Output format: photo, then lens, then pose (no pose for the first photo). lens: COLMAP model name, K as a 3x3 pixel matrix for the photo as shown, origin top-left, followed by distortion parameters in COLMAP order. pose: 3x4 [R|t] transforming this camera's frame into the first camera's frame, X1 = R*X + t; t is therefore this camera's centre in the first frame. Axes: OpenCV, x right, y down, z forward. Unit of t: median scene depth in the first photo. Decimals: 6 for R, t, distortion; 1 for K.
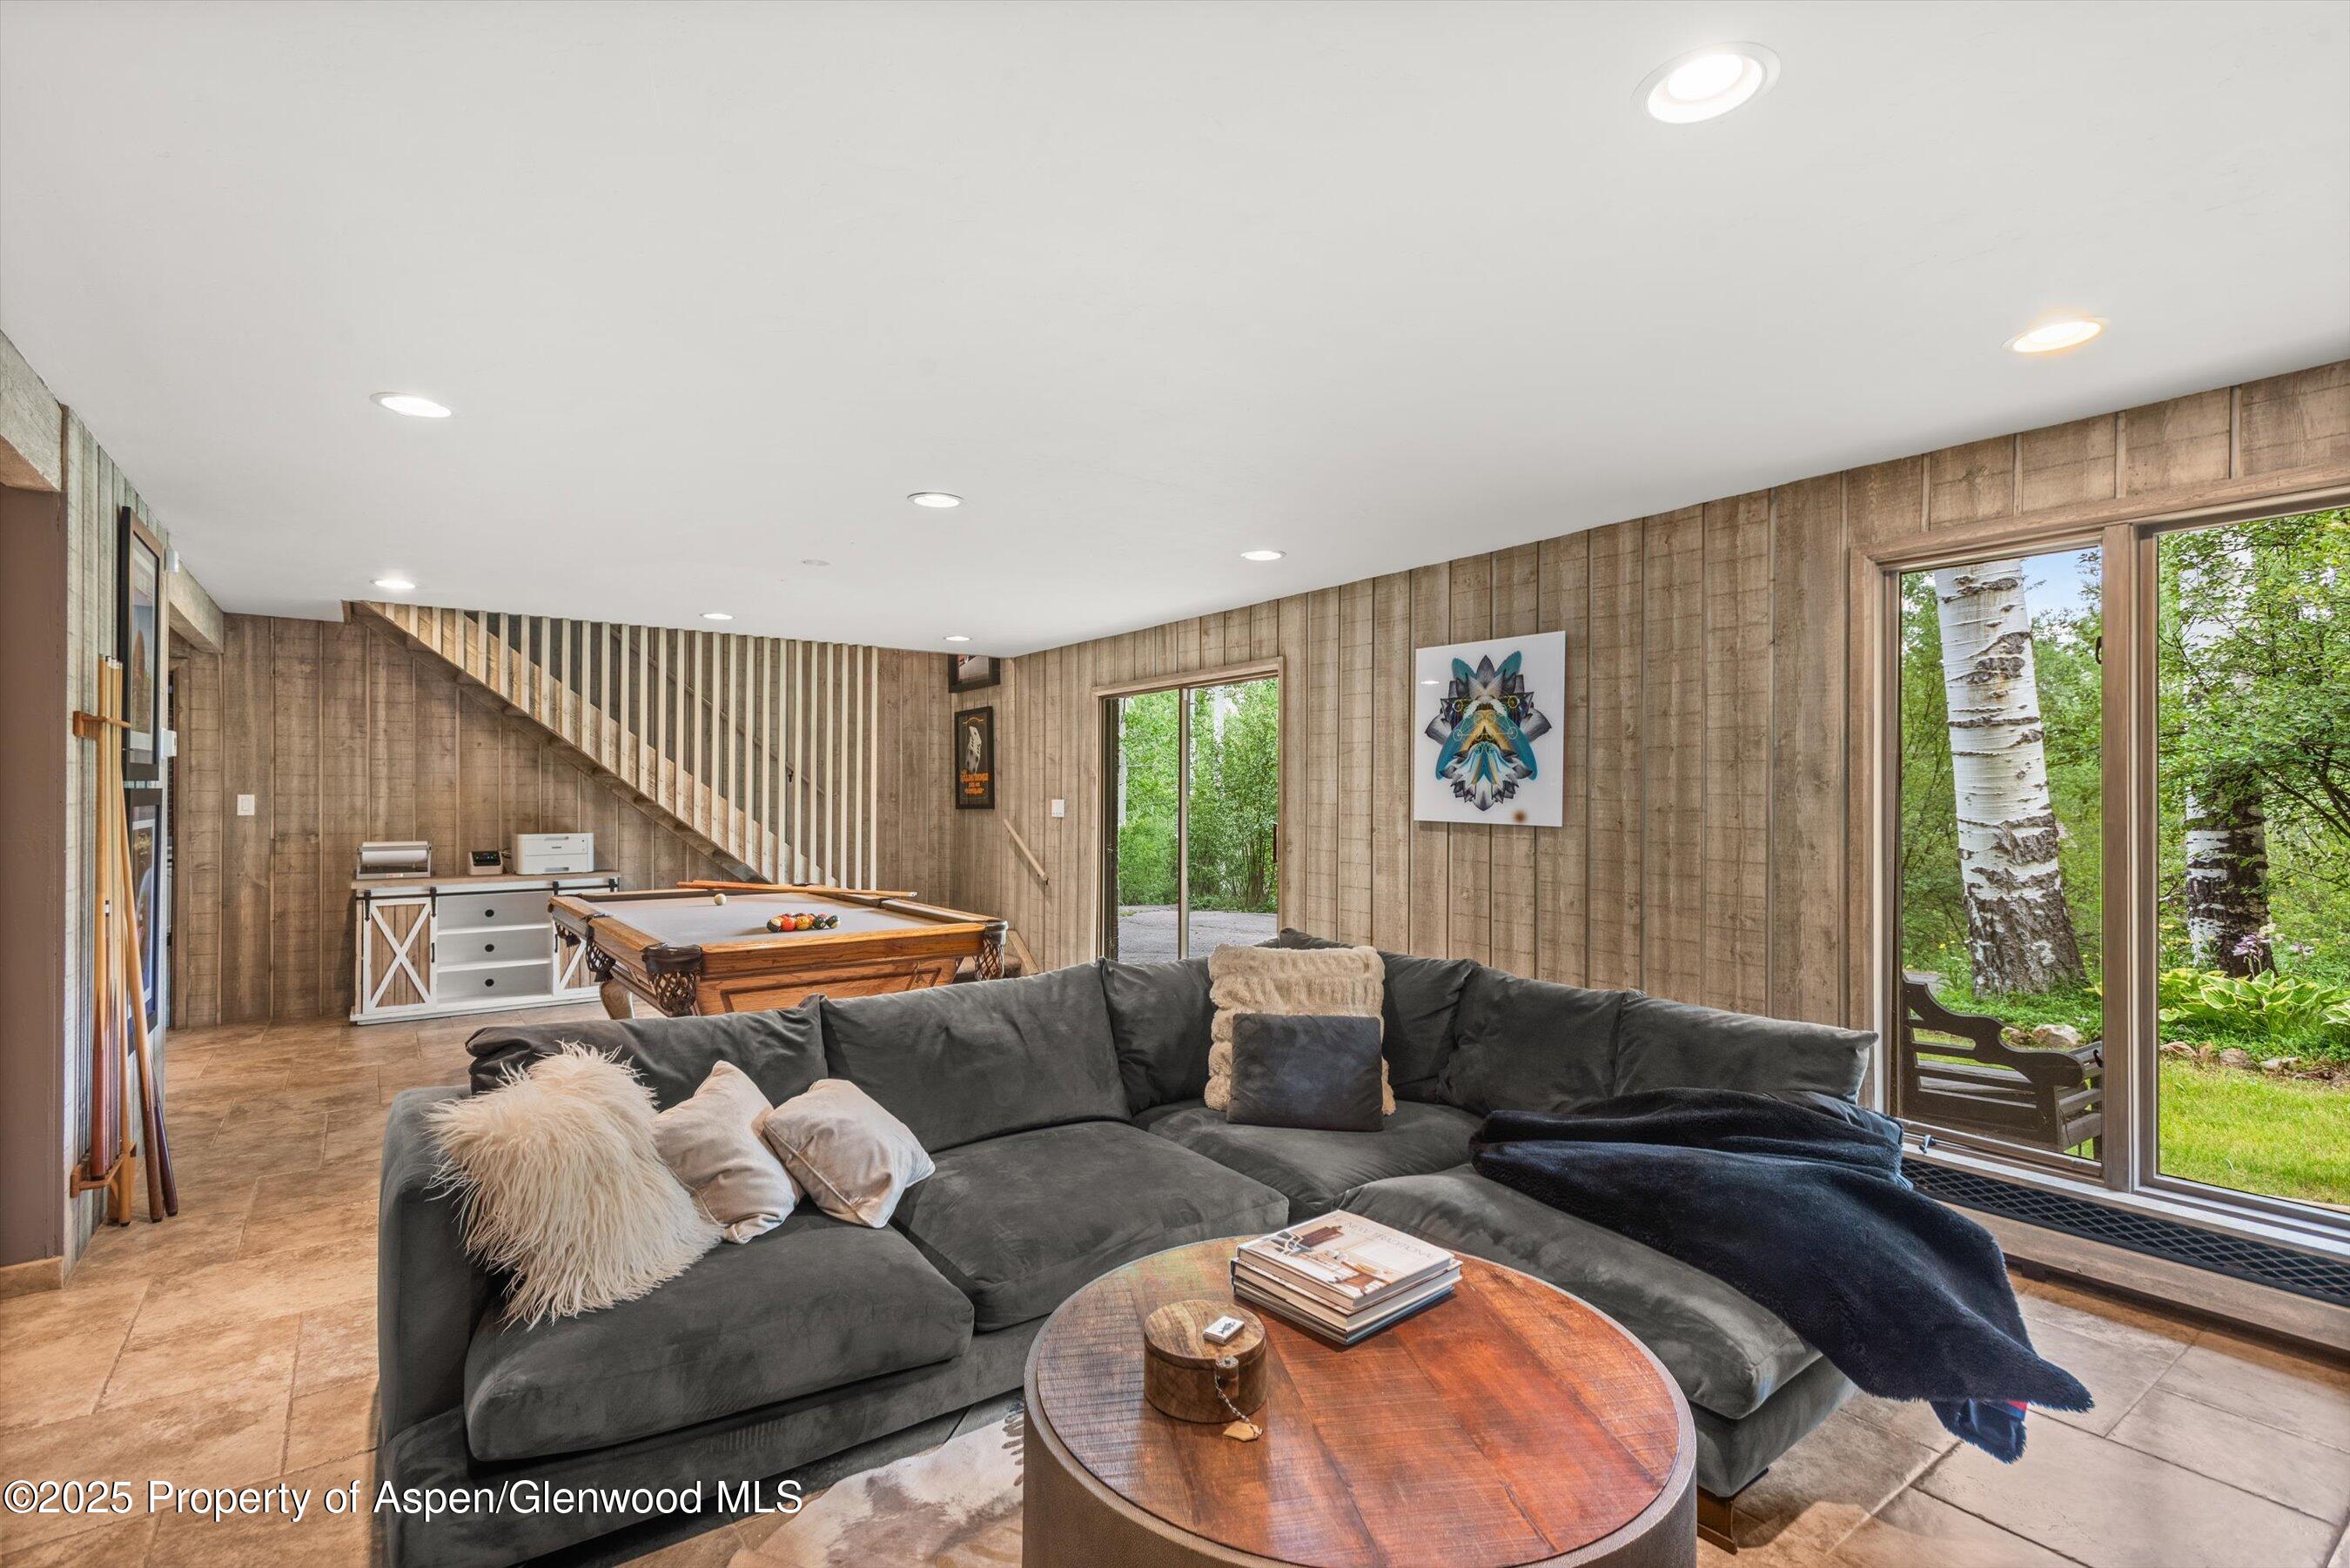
lens RADIAL K [[1123.4, 0, 1185.7], [0, 1123.4, 796.1], [0, 0, 1]] dist [0.011264, -0.001637]
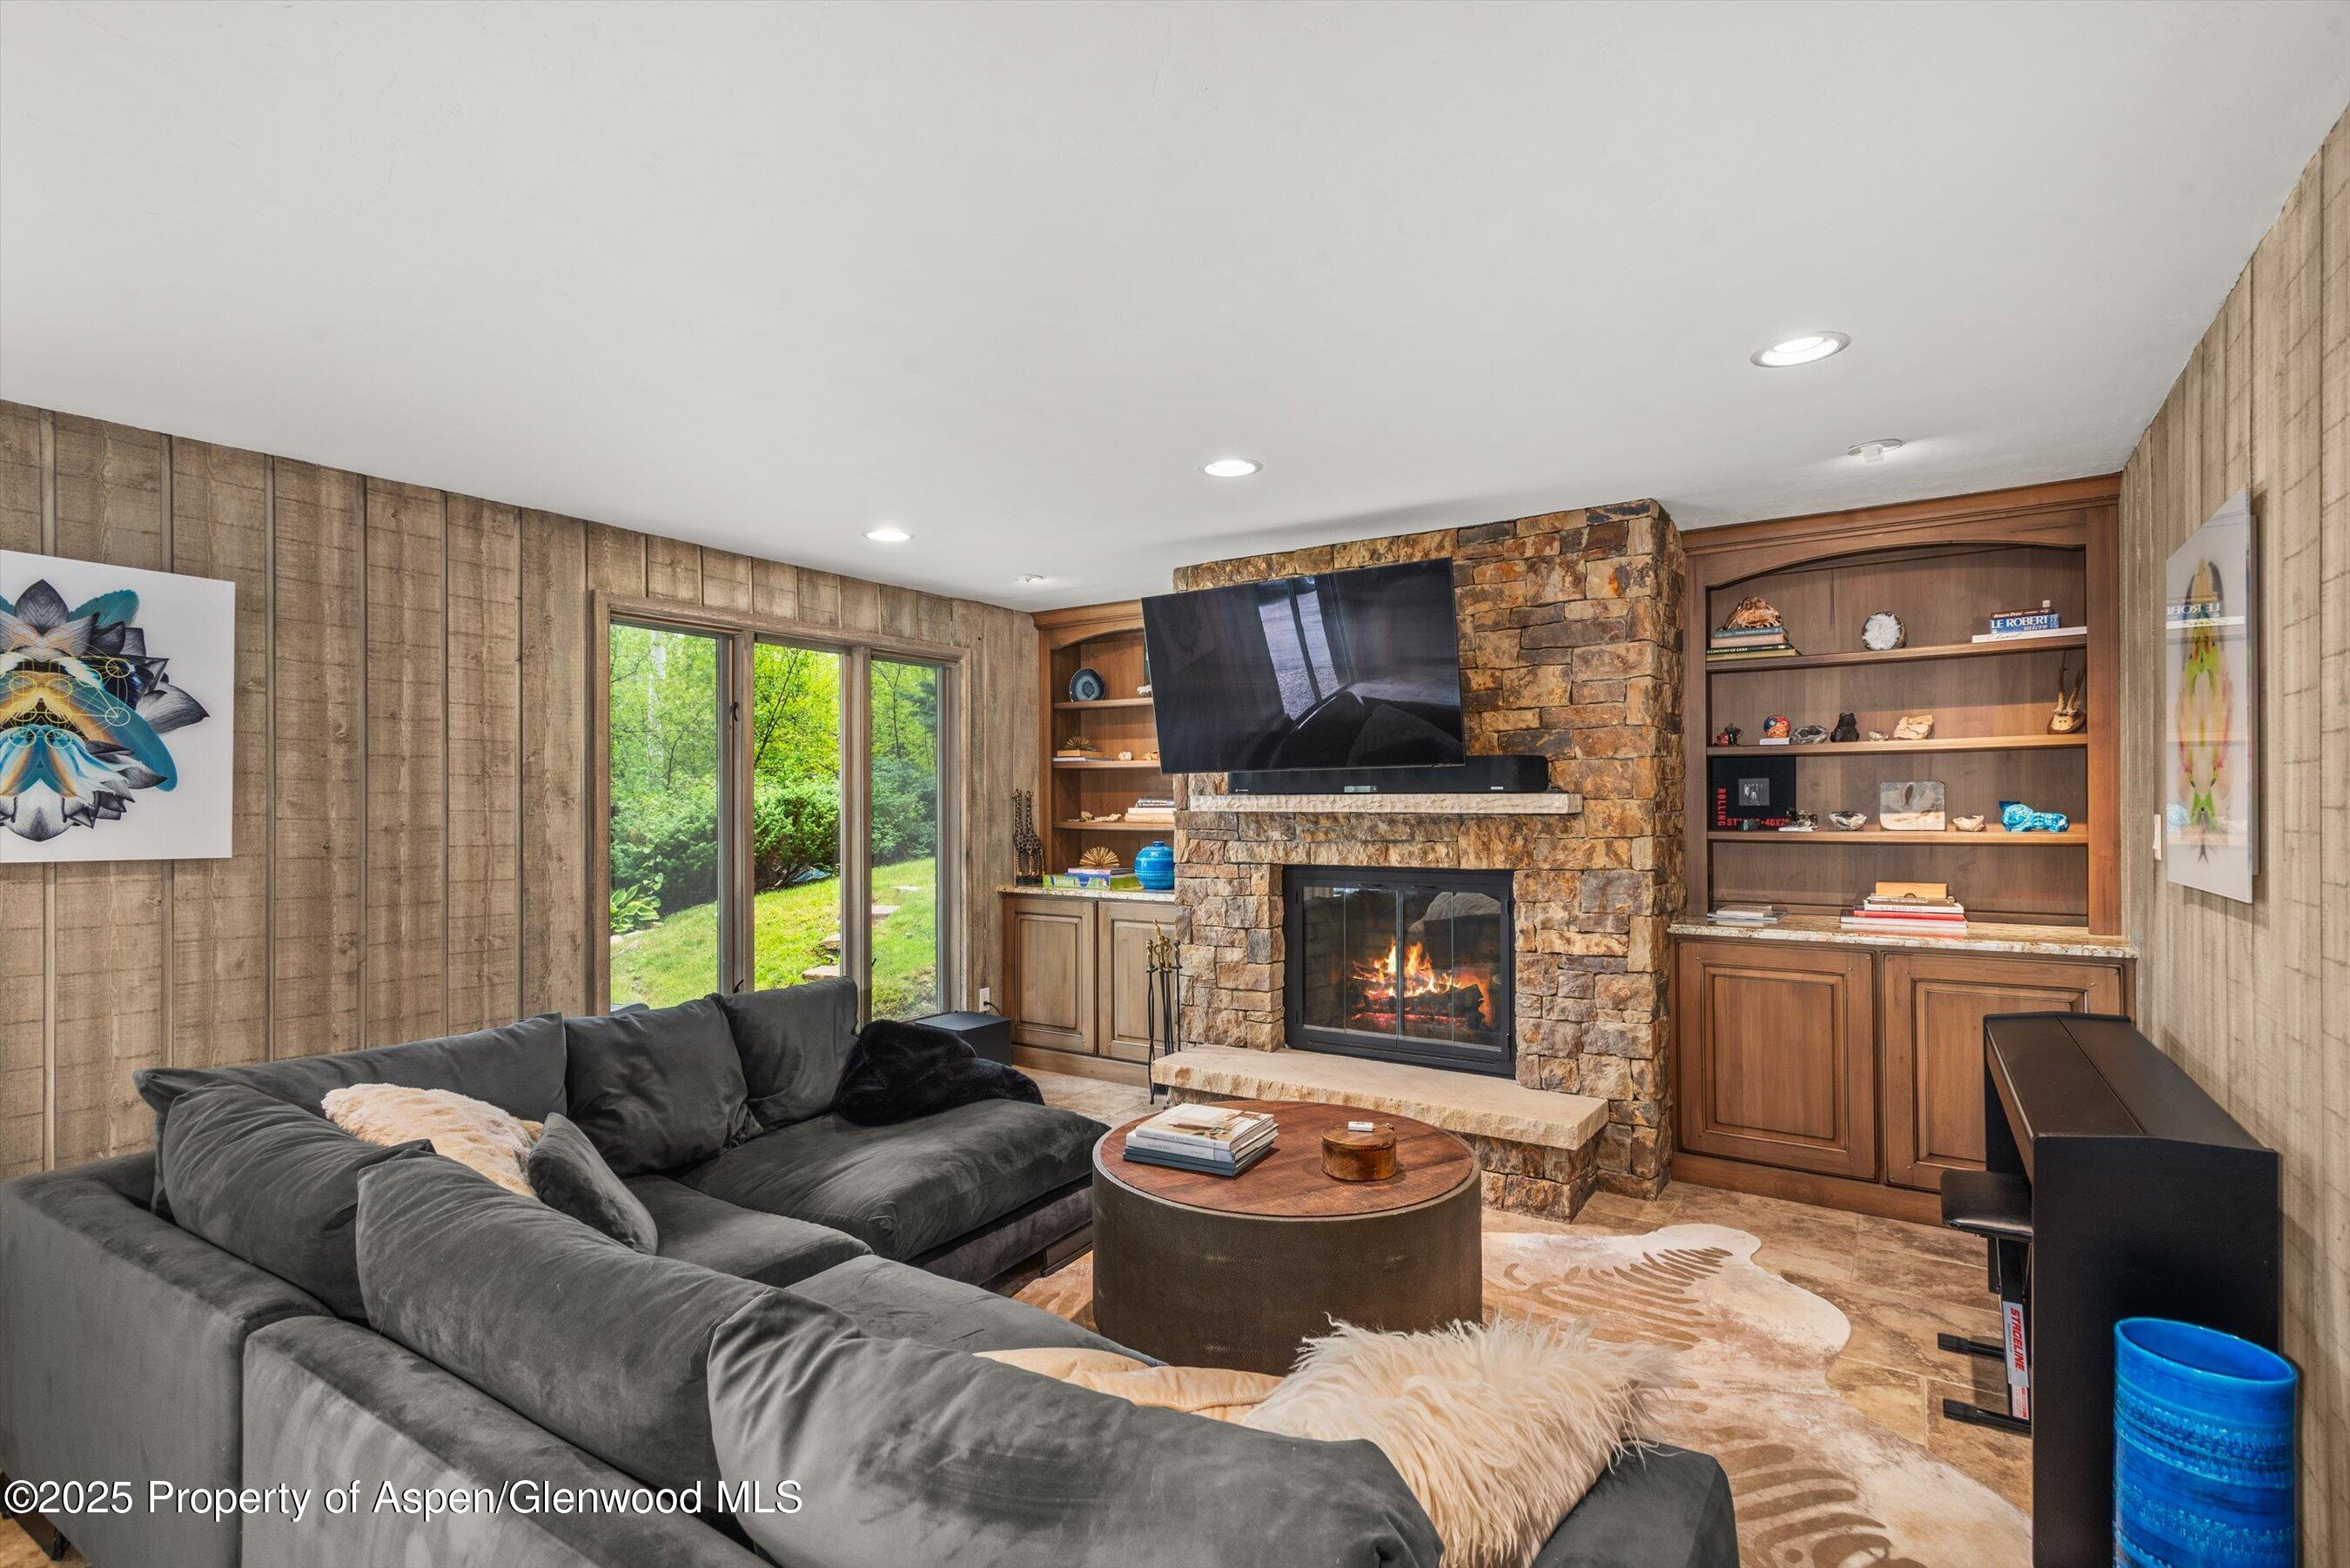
lens RADIAL K [[1123.4, 0, 1185.7], [0, 1123.4, 796.1], [0, 0, 1]] dist [0.011264, -0.001637]
pose [[-0.372835, 0.001003, 0.927897, -0.595127], [-0.001643, 0.999997, -0.001741, -0.012428], [-0.927896, -0.002174, -0.372833, 0.764373]]
